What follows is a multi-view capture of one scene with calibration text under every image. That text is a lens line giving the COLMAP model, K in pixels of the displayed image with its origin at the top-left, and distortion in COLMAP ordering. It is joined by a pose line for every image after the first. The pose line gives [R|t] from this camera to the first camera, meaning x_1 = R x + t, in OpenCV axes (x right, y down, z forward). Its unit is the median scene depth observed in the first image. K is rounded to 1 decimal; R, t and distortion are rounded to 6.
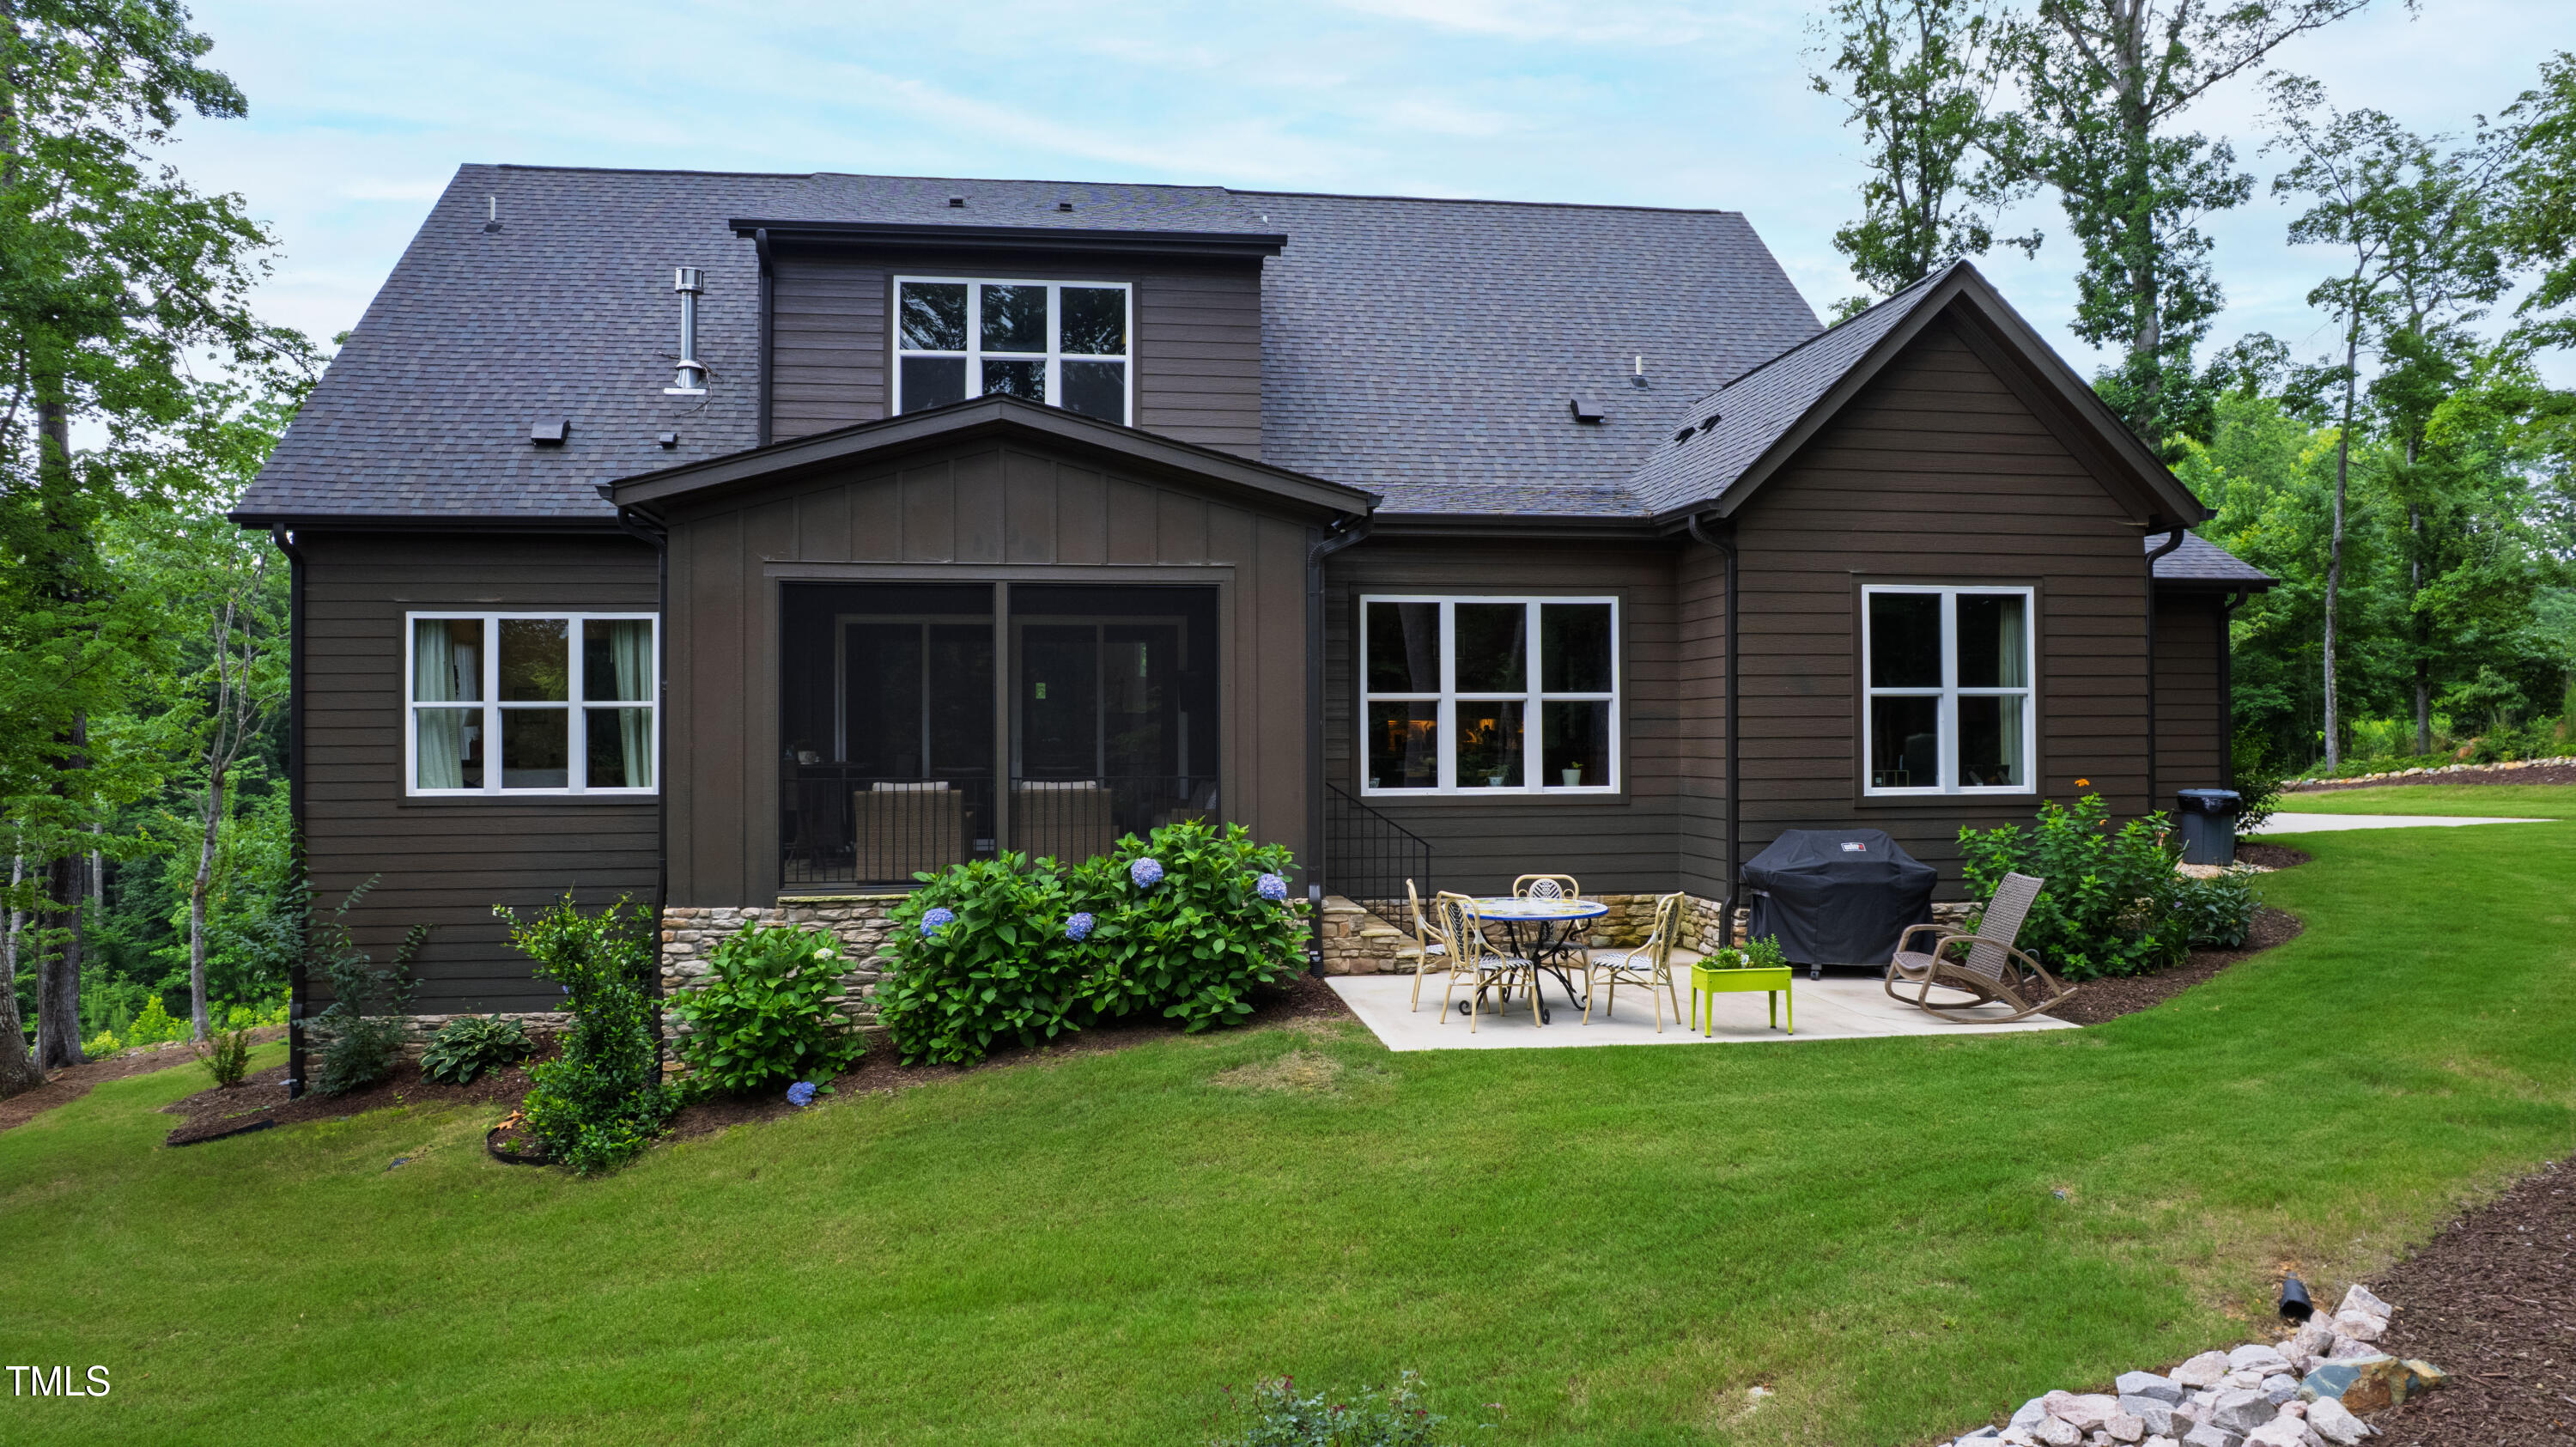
lens RADIAL K [[1665.9, 0, 1294.0], [0, 1665.9, 706.5], [0, 0, 1]] dist [-0.066539, 0.051958]
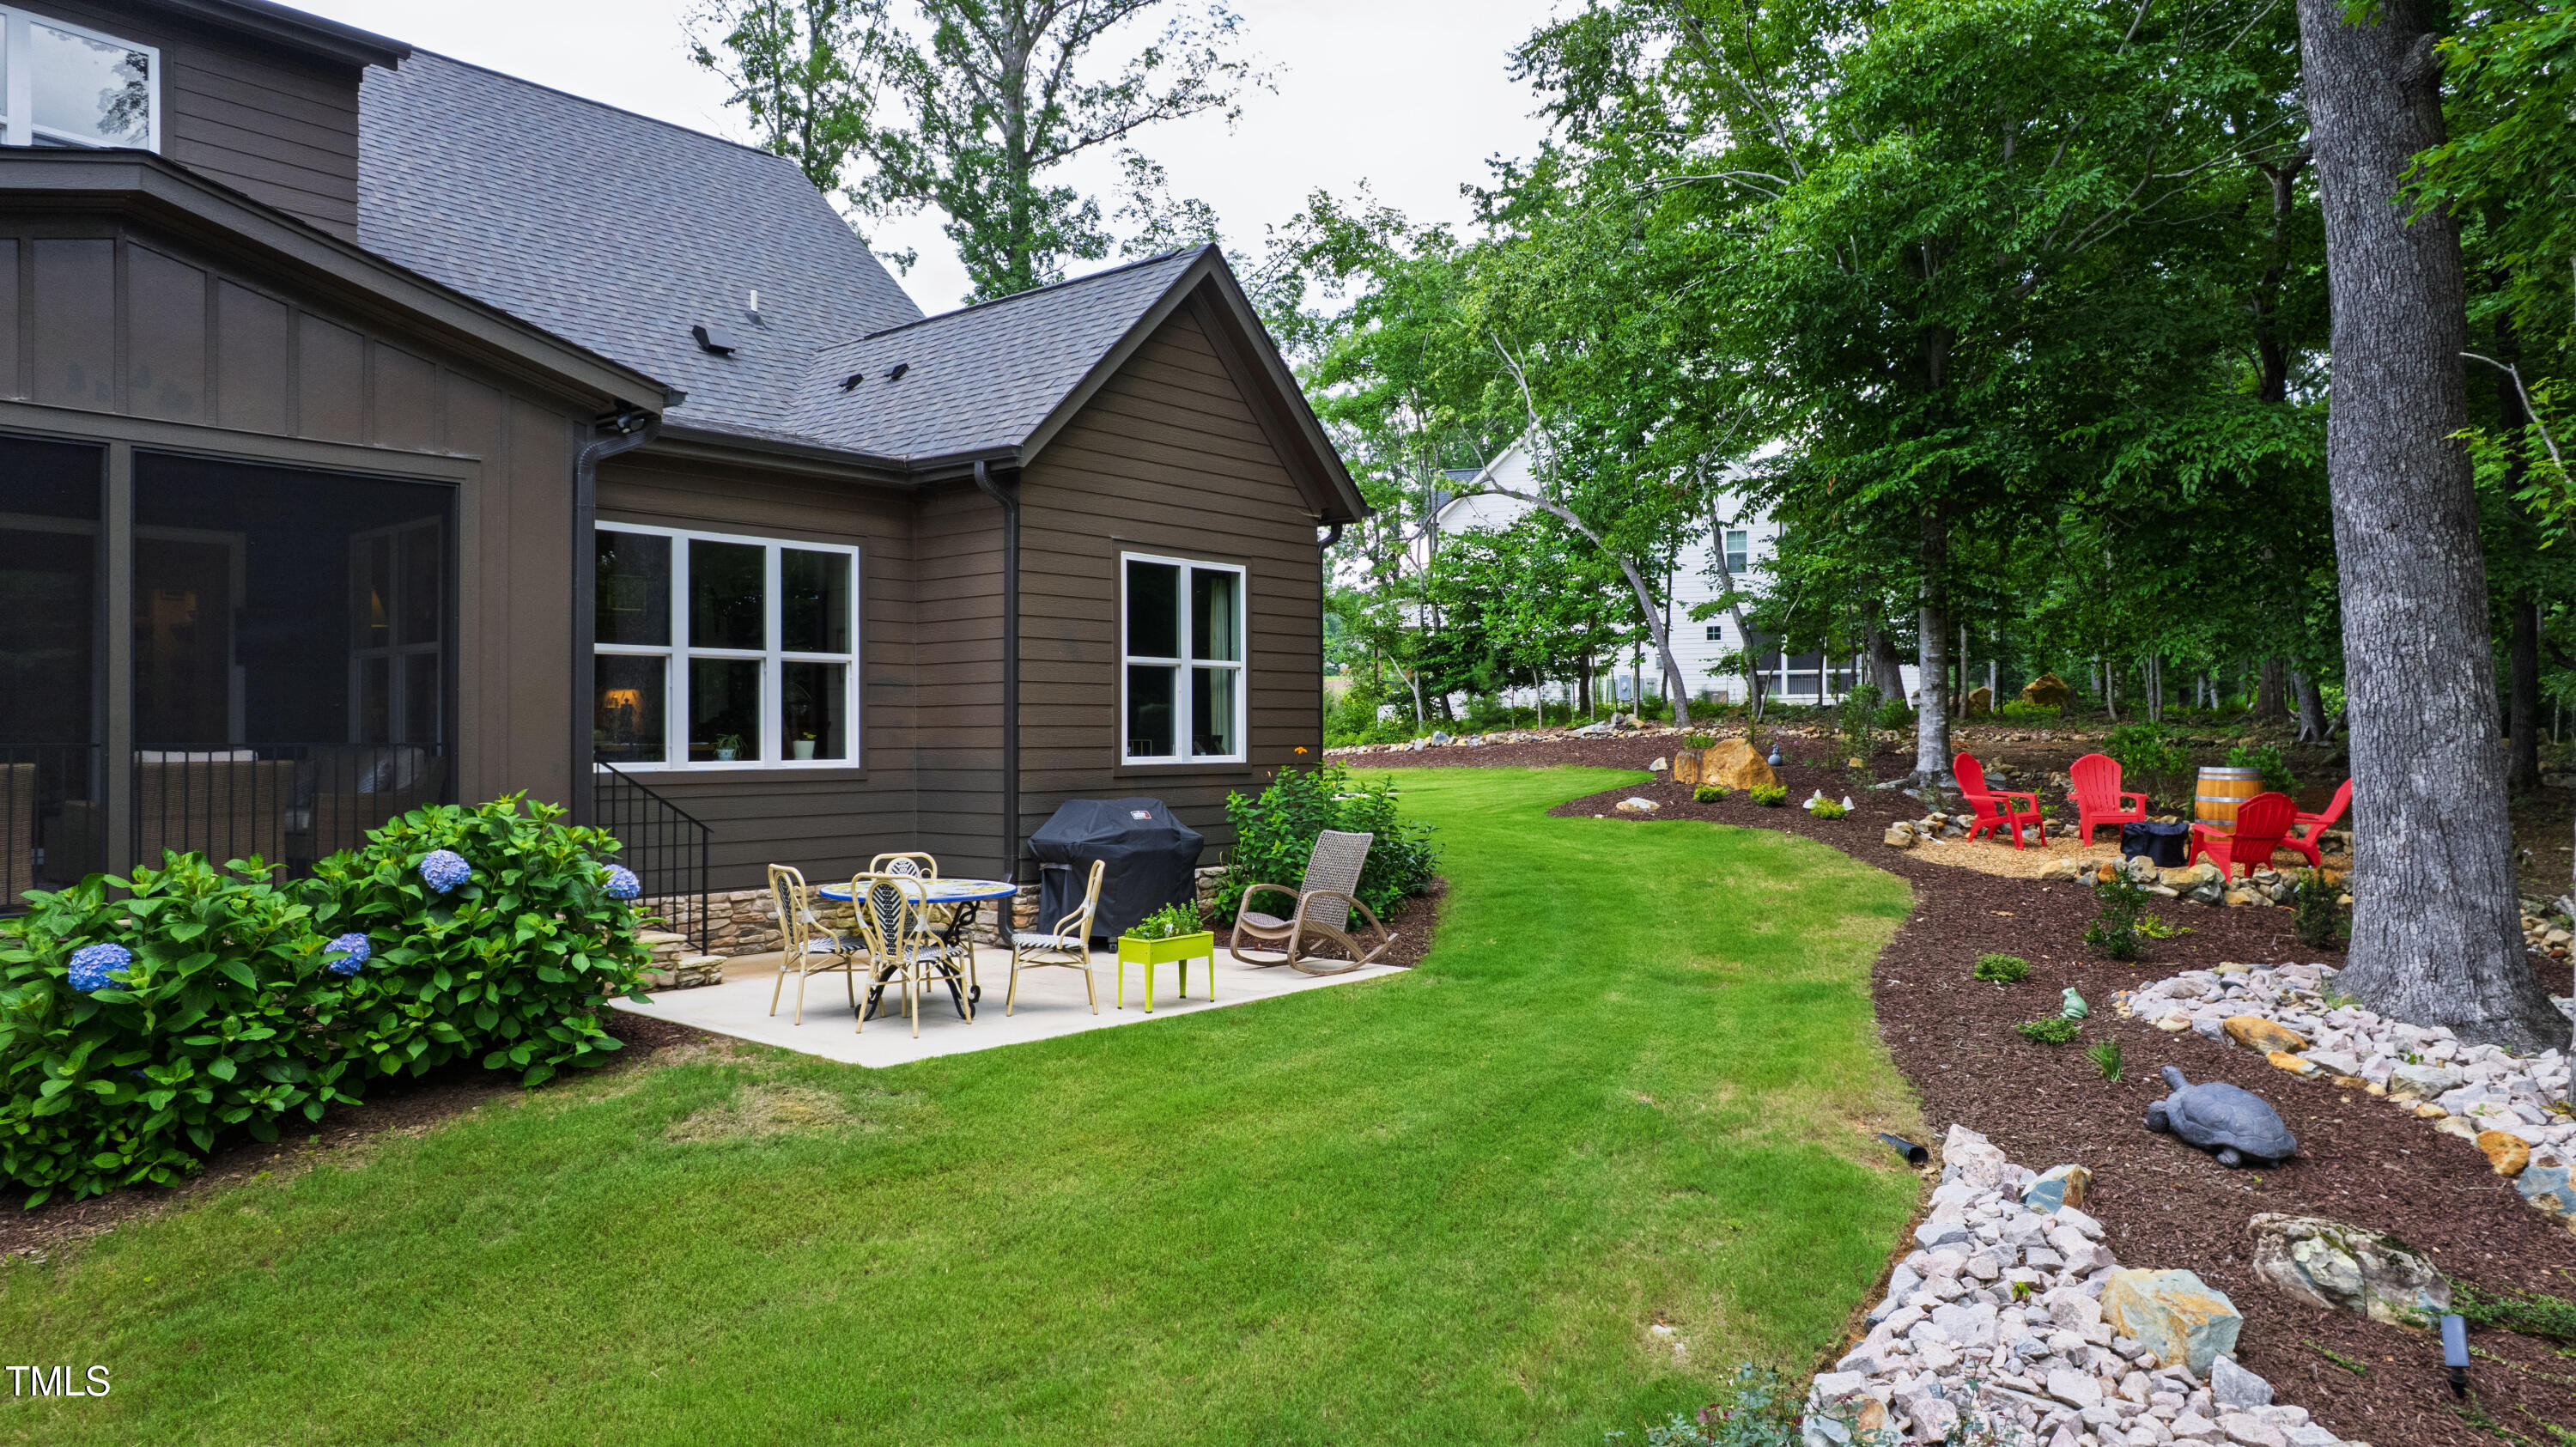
lens RADIAL K [[1665.9, 0, 1294.0], [0, 1665.9, 706.5], [0, 0, 1]] dist [-0.066539, 0.051958]
pose [[0.731784, 0.014343, 0.681386, -0.241206], [-0.010586, 0.999897, -0.009679, 0.025983], [-0.681454, -0.000130, 0.731861, 0.190893]]
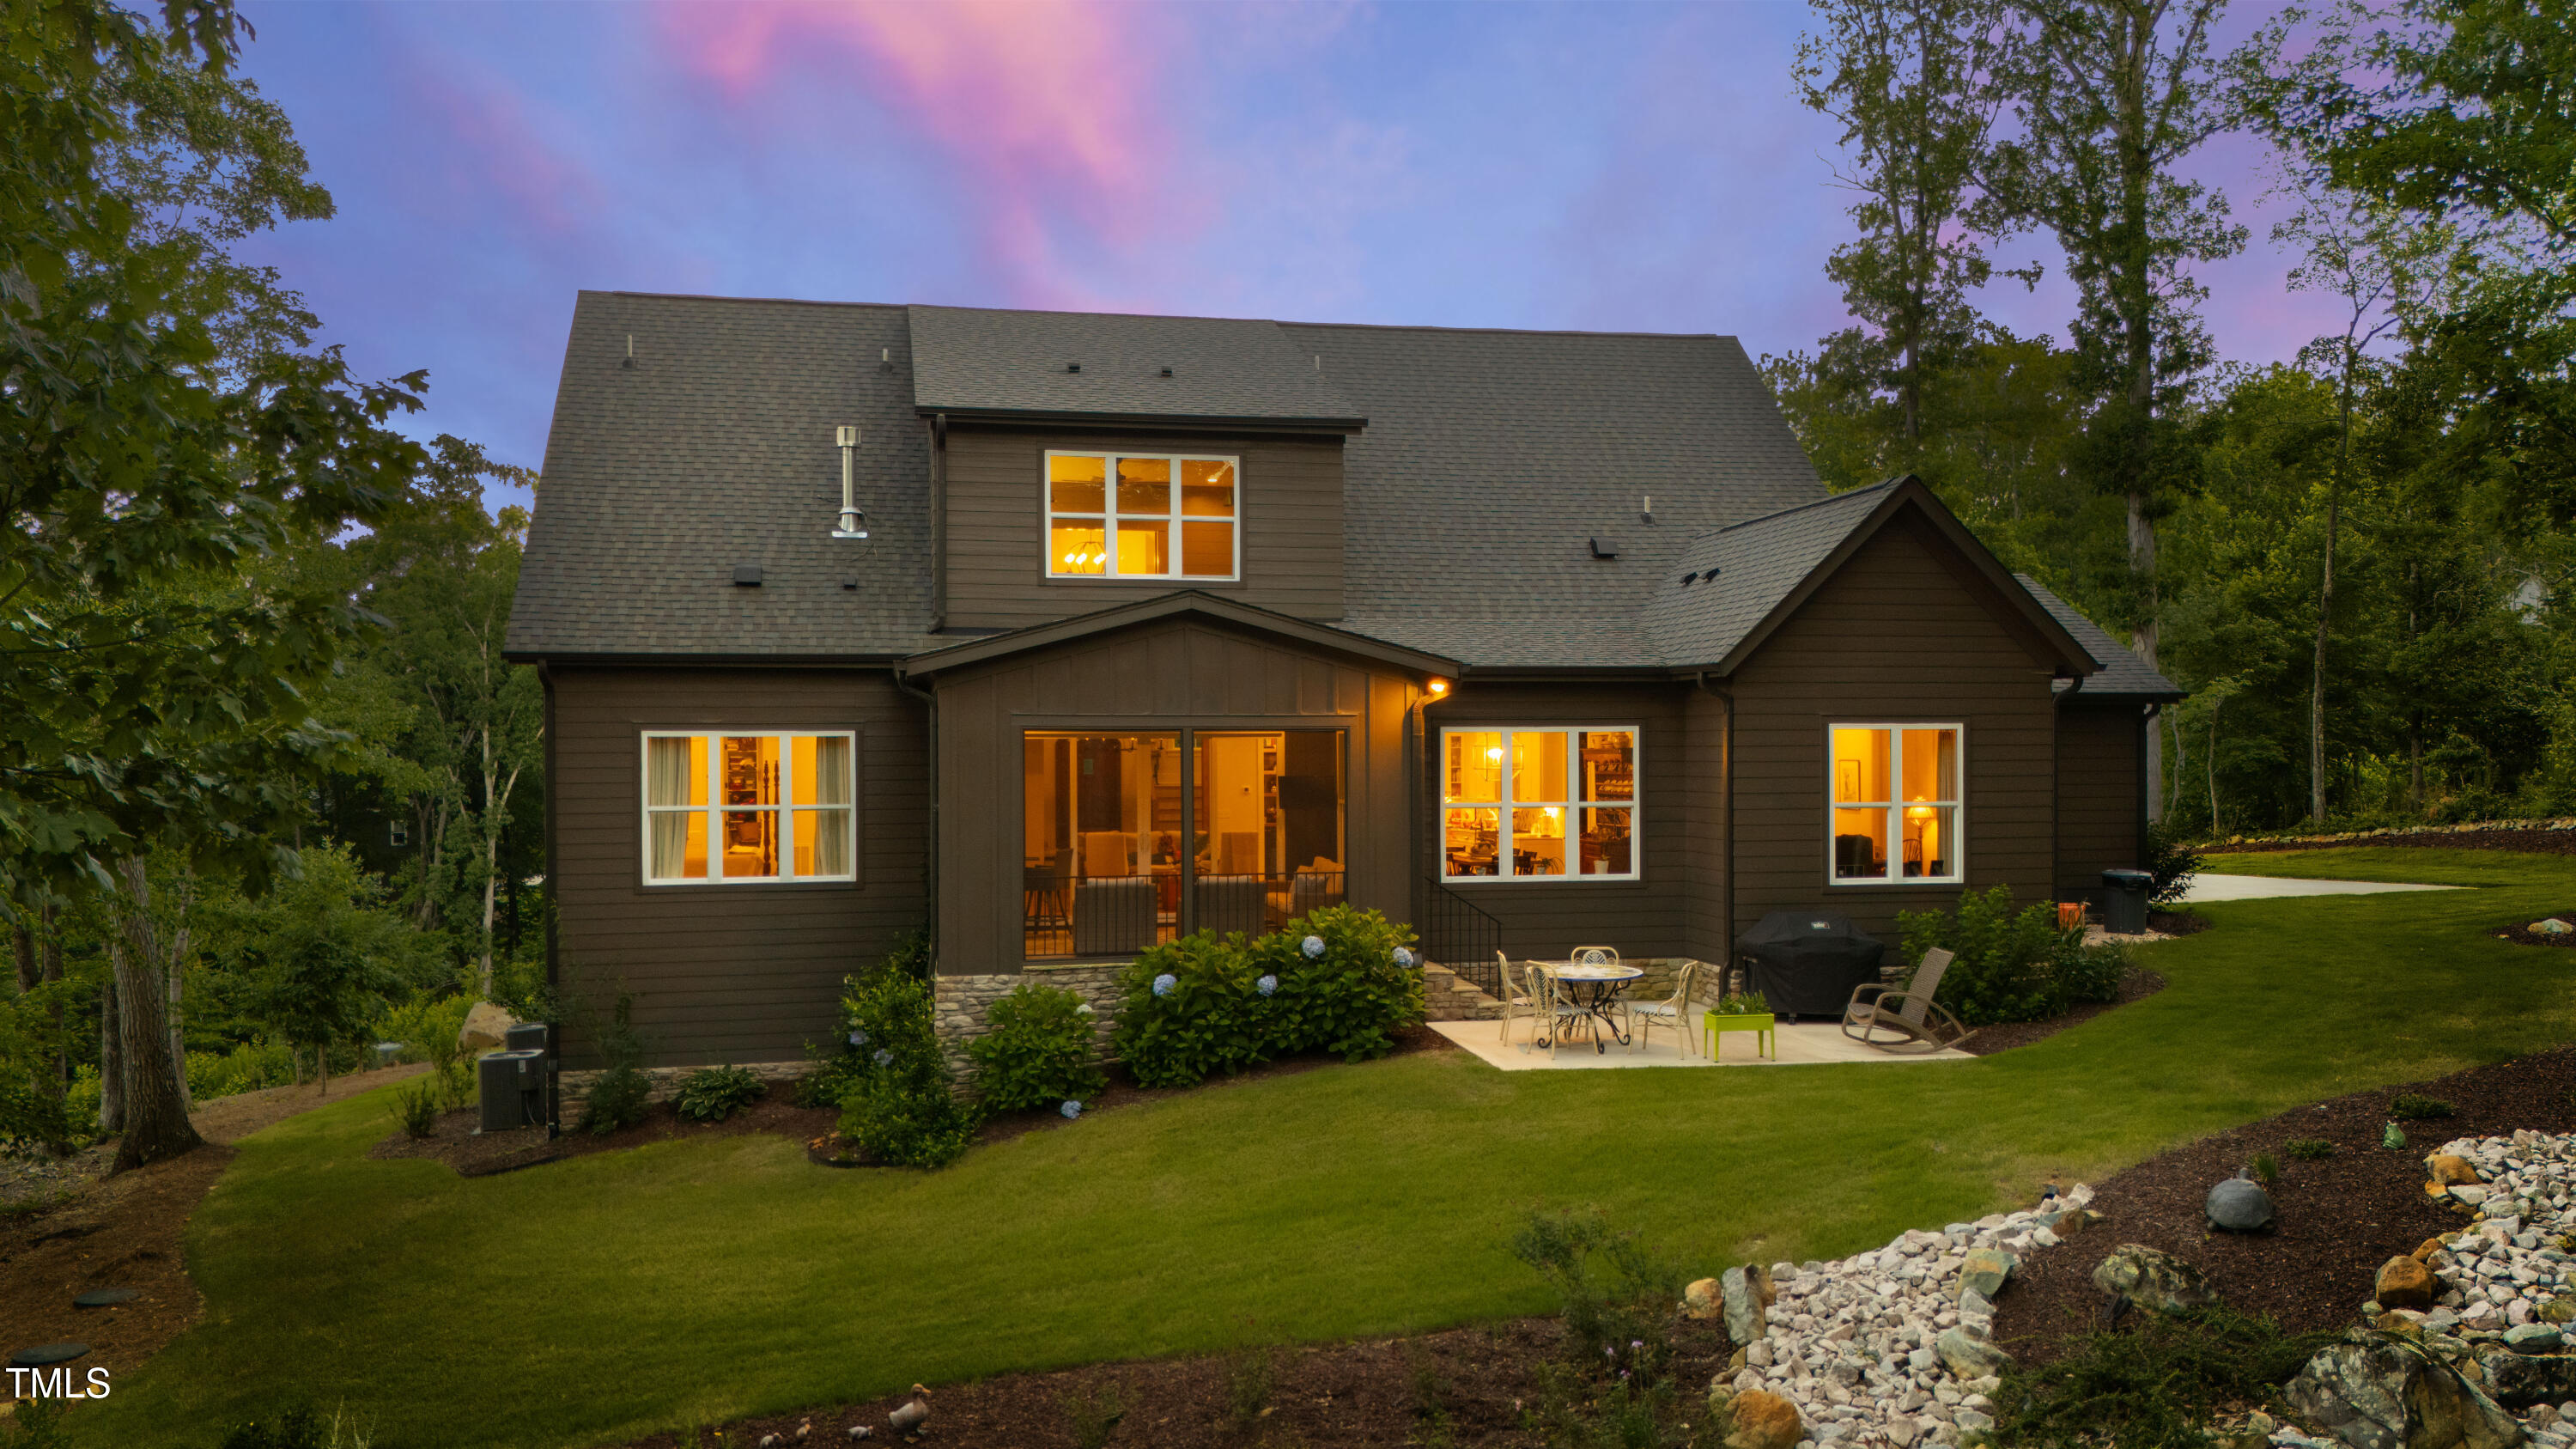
lens RADIAL K [[2012.9, 0, 1288.2], [0, 2012.9, 749.6], [0, 0, 1]] dist [0.110821, -0.171643]
pose [[0.998444, 0.000271, 0.055766, -0.162707], [-0.001386, 0.999800, 0.019966, -0.079213], [-0.055749, -0.020012, 0.998244, -0.542538]]
